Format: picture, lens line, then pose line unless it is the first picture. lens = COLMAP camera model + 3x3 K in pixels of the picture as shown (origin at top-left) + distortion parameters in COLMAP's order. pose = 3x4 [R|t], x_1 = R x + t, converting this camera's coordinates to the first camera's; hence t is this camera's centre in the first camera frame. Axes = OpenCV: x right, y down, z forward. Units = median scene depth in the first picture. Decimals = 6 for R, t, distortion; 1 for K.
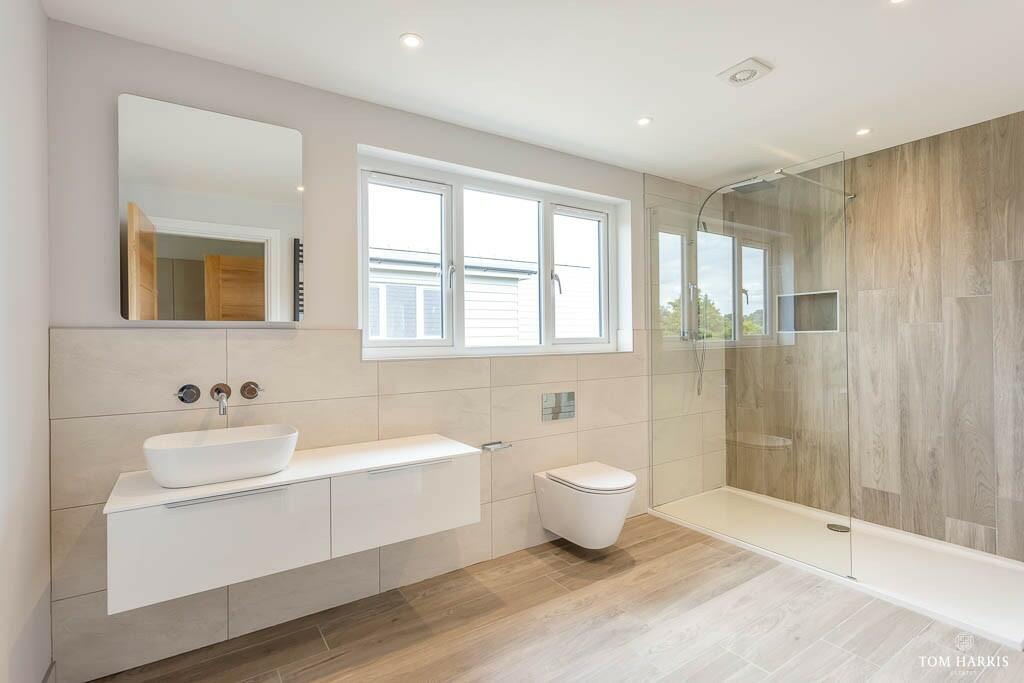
lens RADIAL K [[489.3, 0, 512.0], [0, 489.3, 341.5], [0, 0, 1]] dist [0.000620, 0.001015]
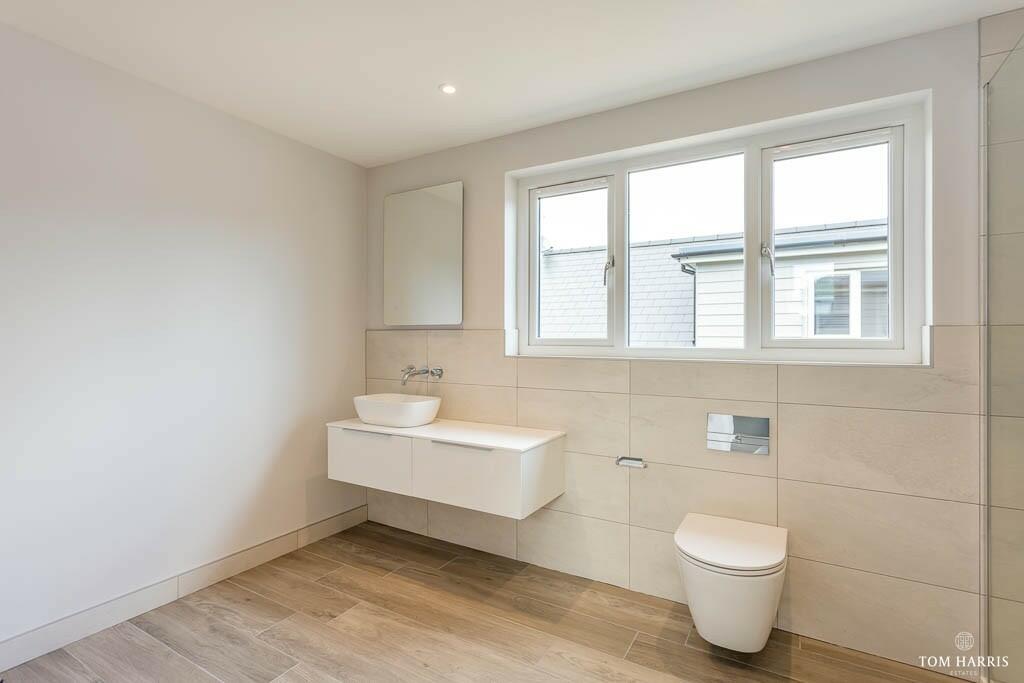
lens RADIAL K [[489.3, 0, 512.0], [0, 489.3, 341.5], [0, 0, 1]] dist [0.000620, 0.001015]
pose [[0.439947, 0.016742, -0.897868, 0.691285], [-0.013176, 0.999839, 0.012188, -0.009576], [0.897927, 0.006468, 0.440096, 0.449188]]
